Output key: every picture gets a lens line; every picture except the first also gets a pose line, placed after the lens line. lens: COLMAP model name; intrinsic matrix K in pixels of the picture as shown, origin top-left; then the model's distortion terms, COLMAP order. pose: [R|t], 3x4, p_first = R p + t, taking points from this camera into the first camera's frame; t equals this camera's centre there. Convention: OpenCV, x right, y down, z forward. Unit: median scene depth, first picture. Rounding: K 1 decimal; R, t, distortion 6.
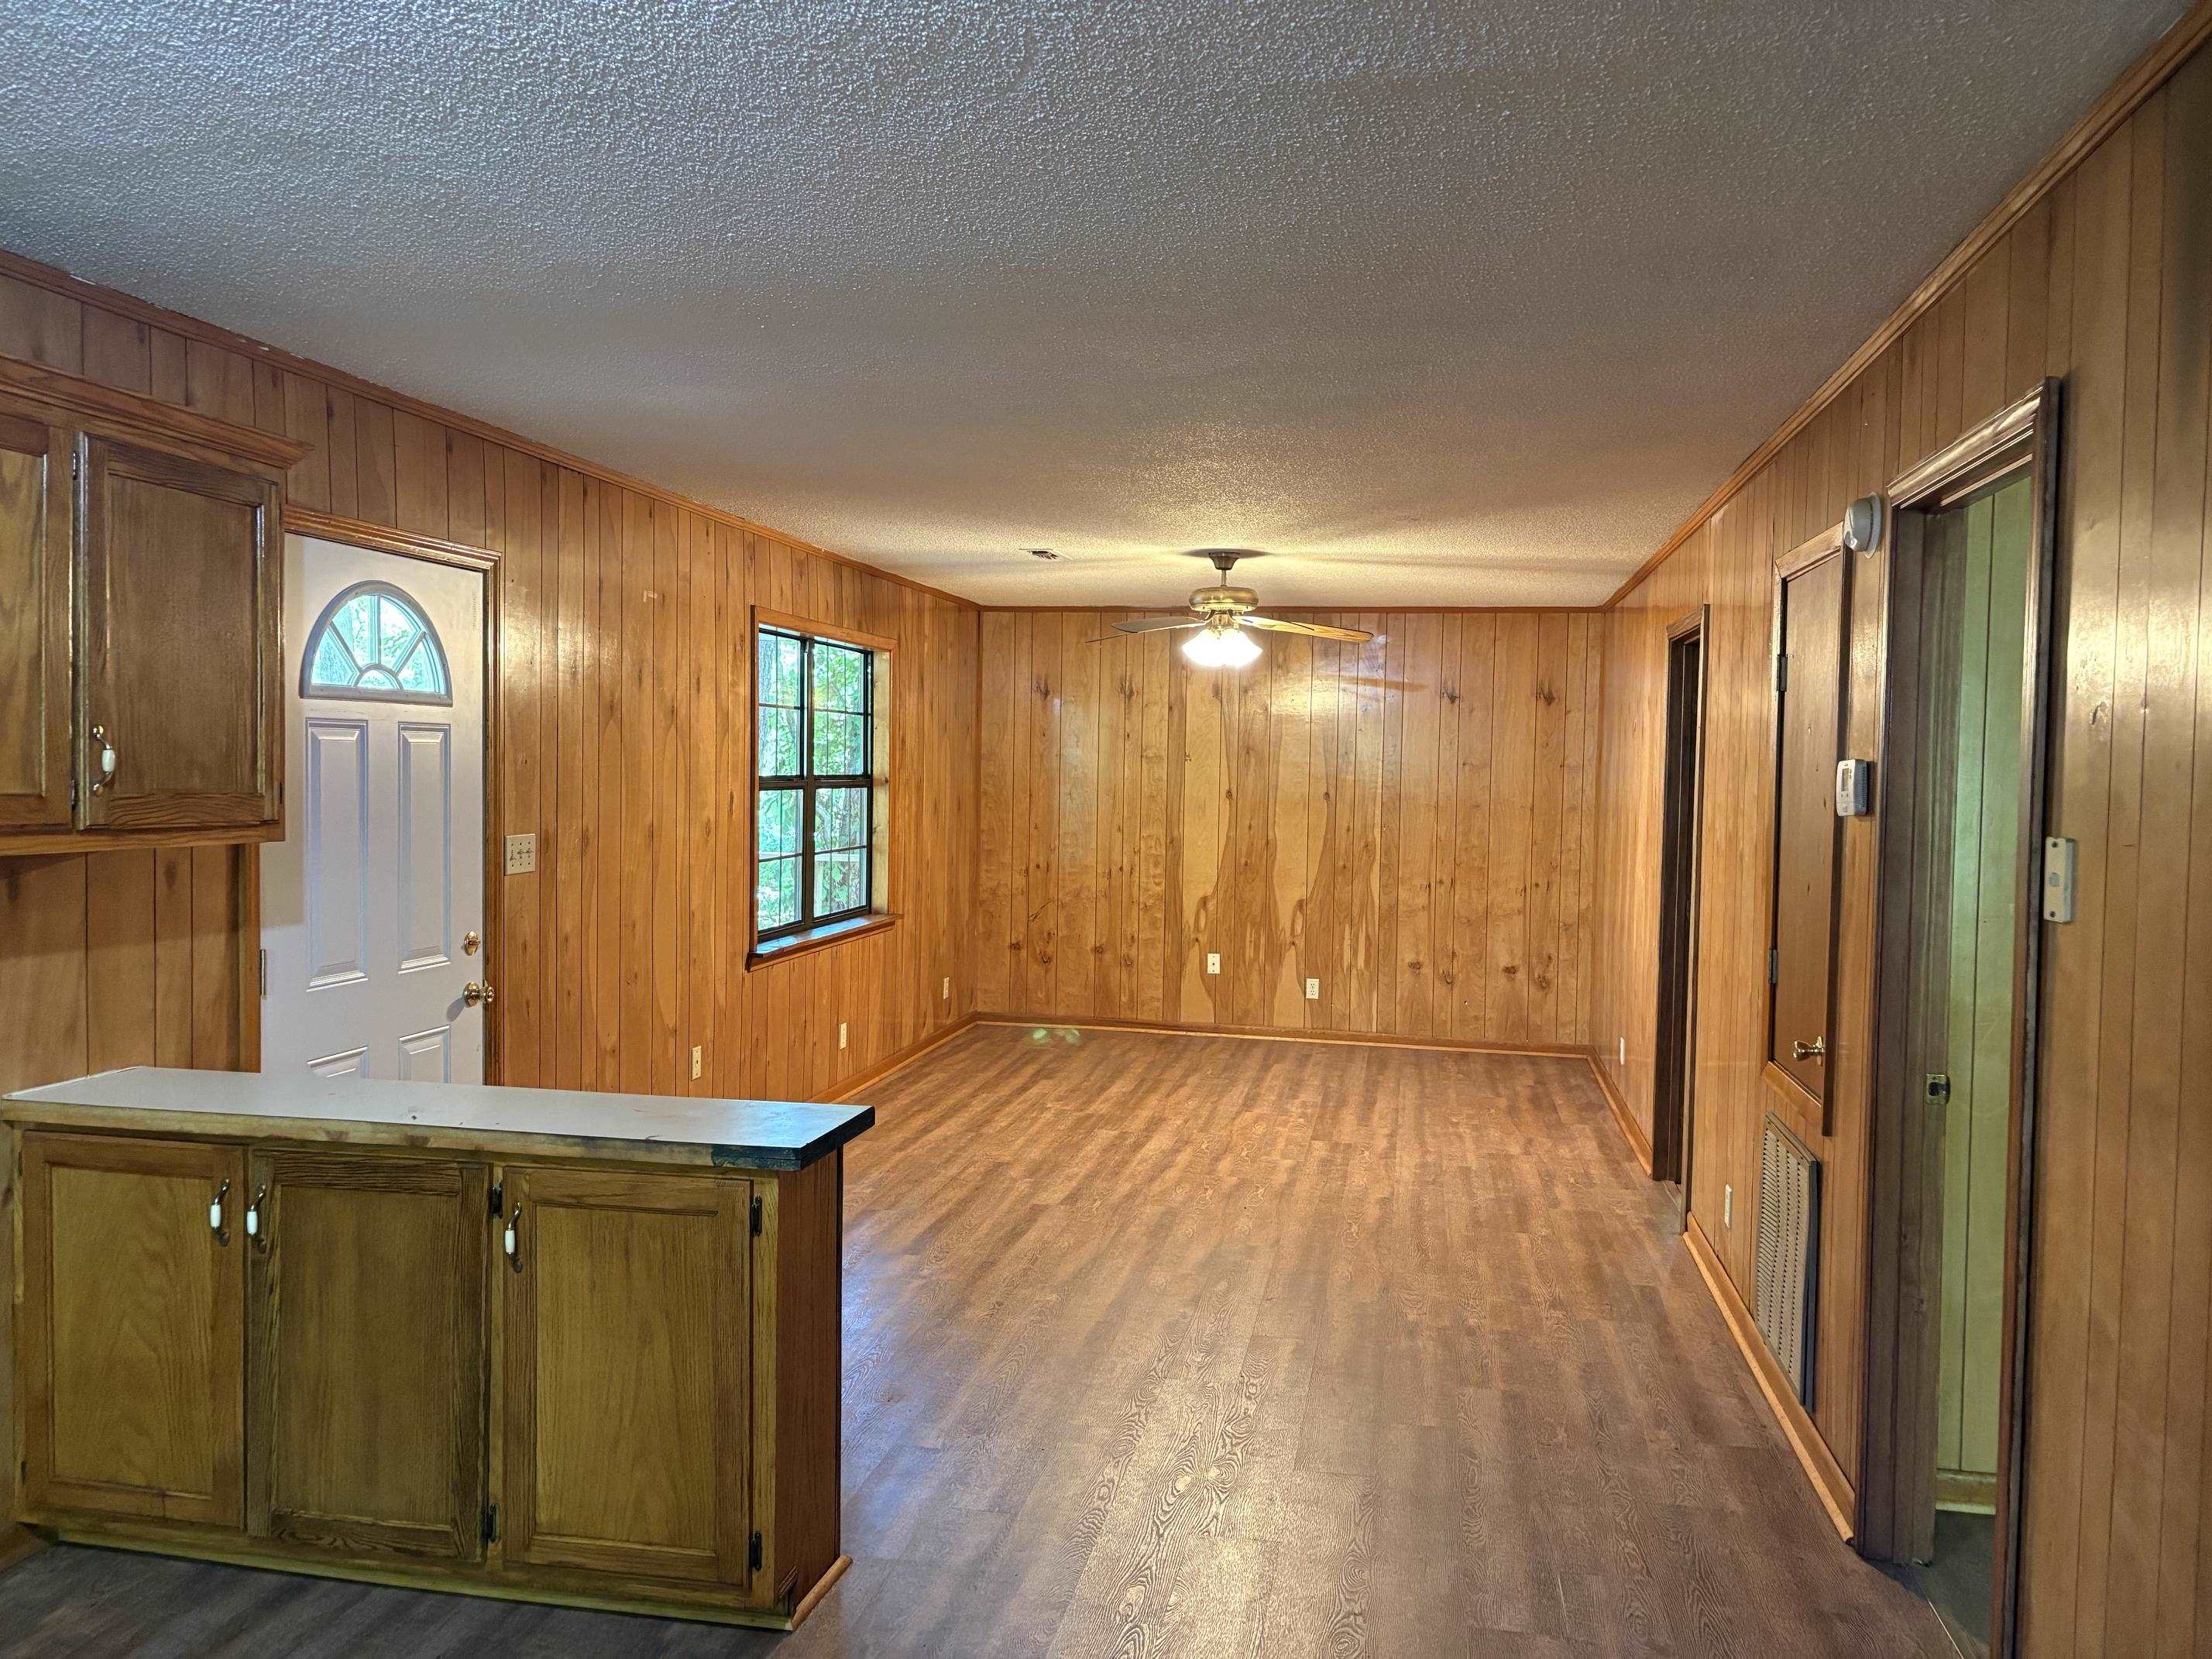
lens RADIAL K [[1687.3, 0, 1104.3], [0, 1687.3, 845.8], [0, 0, 1]] dist [0.030882, -0.002061]
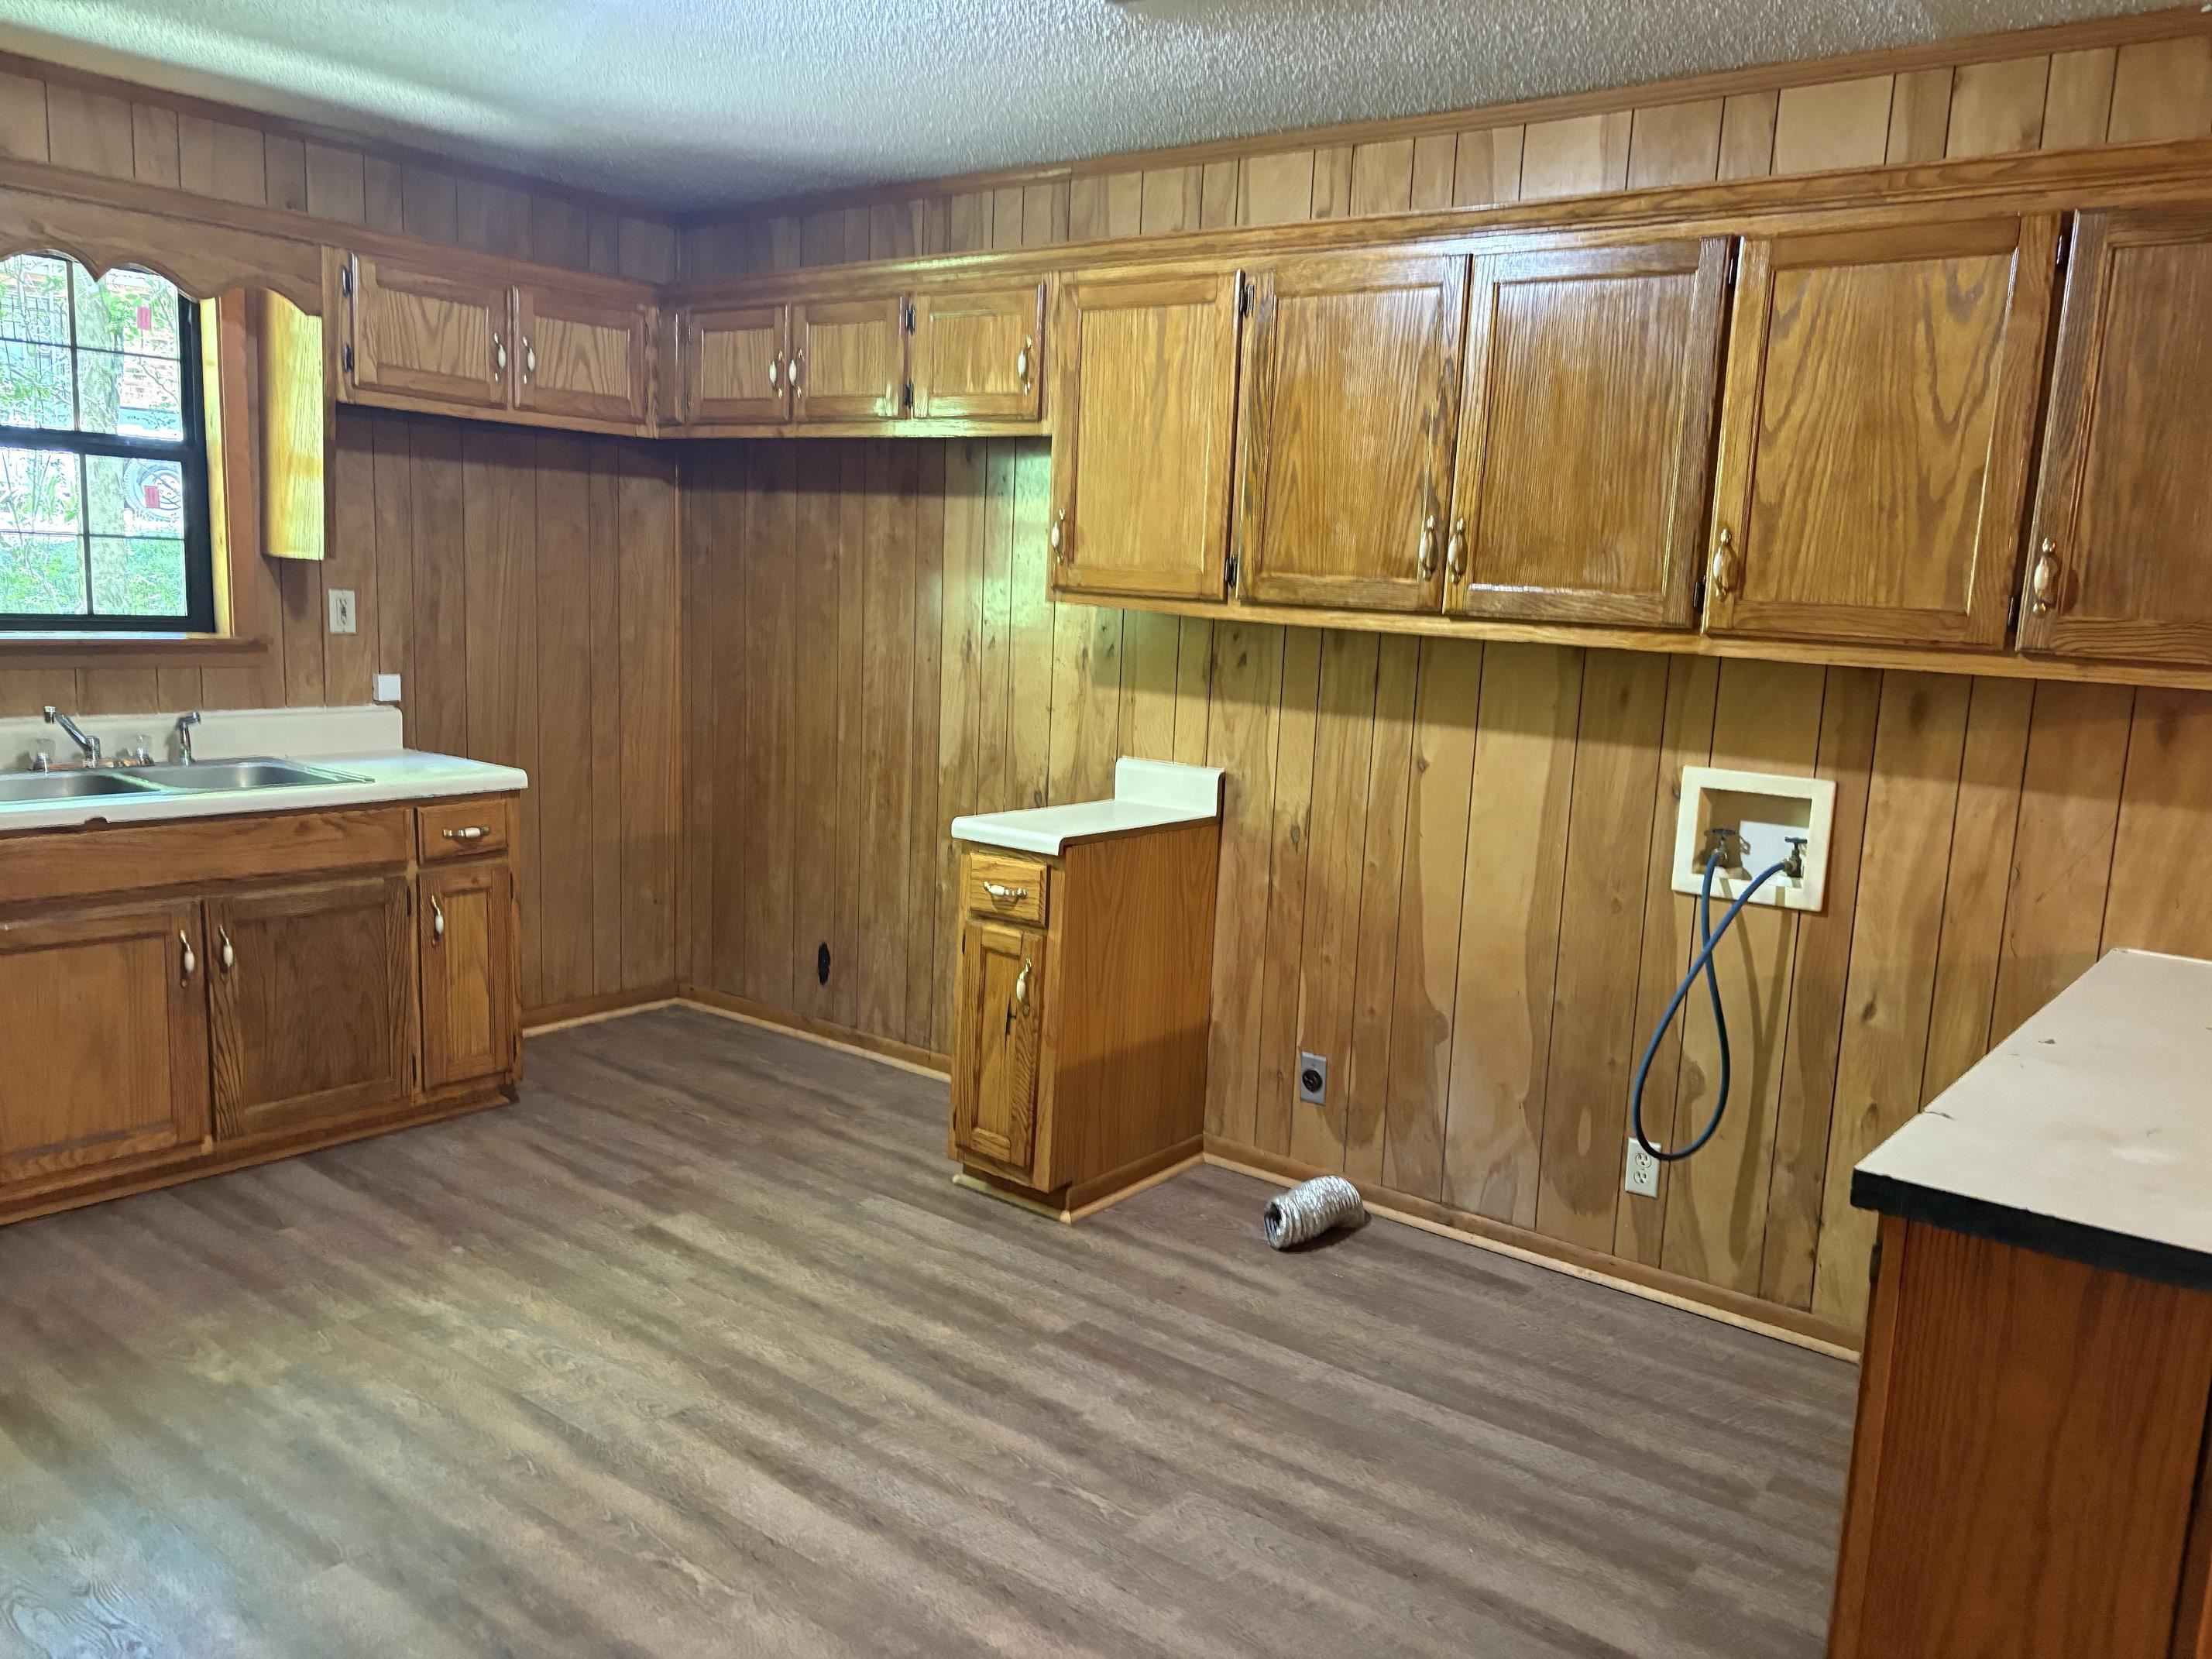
lens RADIAL K [[1687.3, 0, 1104.3], [0, 1687.3, 845.8], [0, 0, 1]] dist [0.030882, -0.002061]
pose [[-0.451435, 0.107129, -0.885850, 0.218756], [-0.090609, 0.982132, 0.164947, -0.006678], [0.887691, 0.154729, -0.433662, 0.456812]]
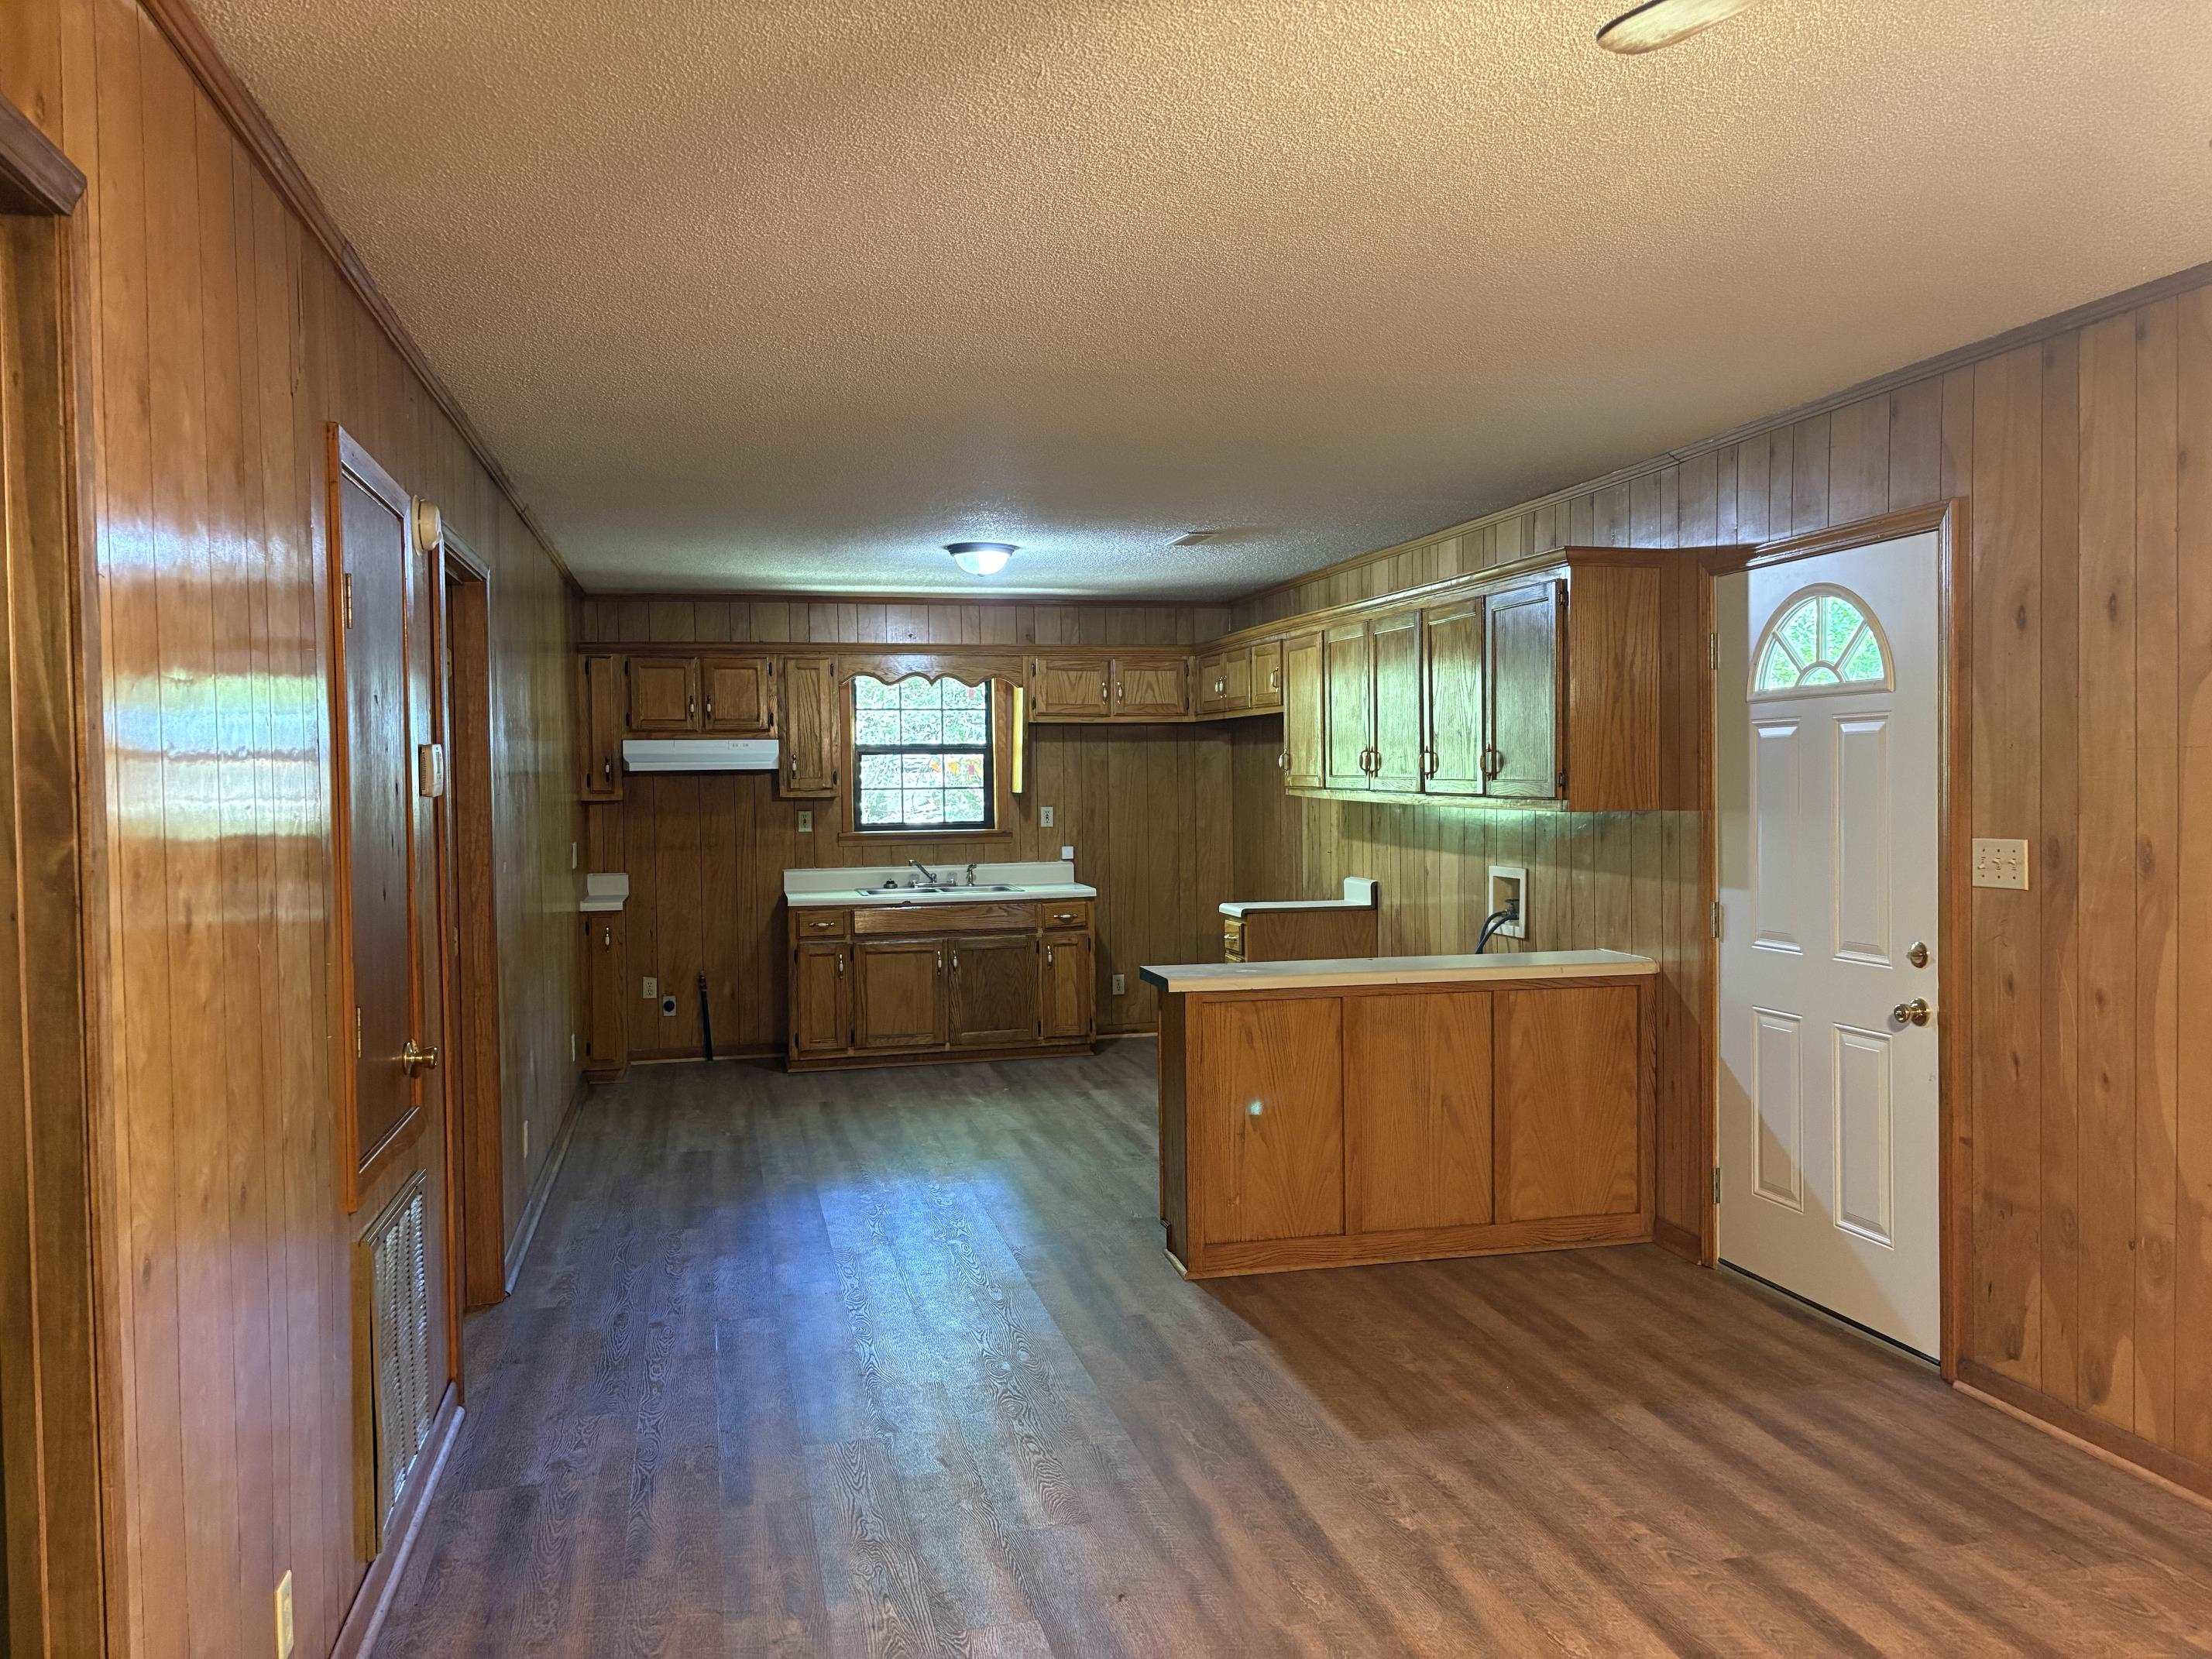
lens RADIAL K [[1698.2, 0, 1170.7], [0, 1698.2, 828.9], [0, 0, 1]] dist [0.058264, -0.000983]
pose [[-0.896584, 0.011360, -0.442729, 0.290221], [-0.018917, 0.997776, 0.063909, -0.045005], [0.442470, 0.065675, -0.894375, 1.260053]]
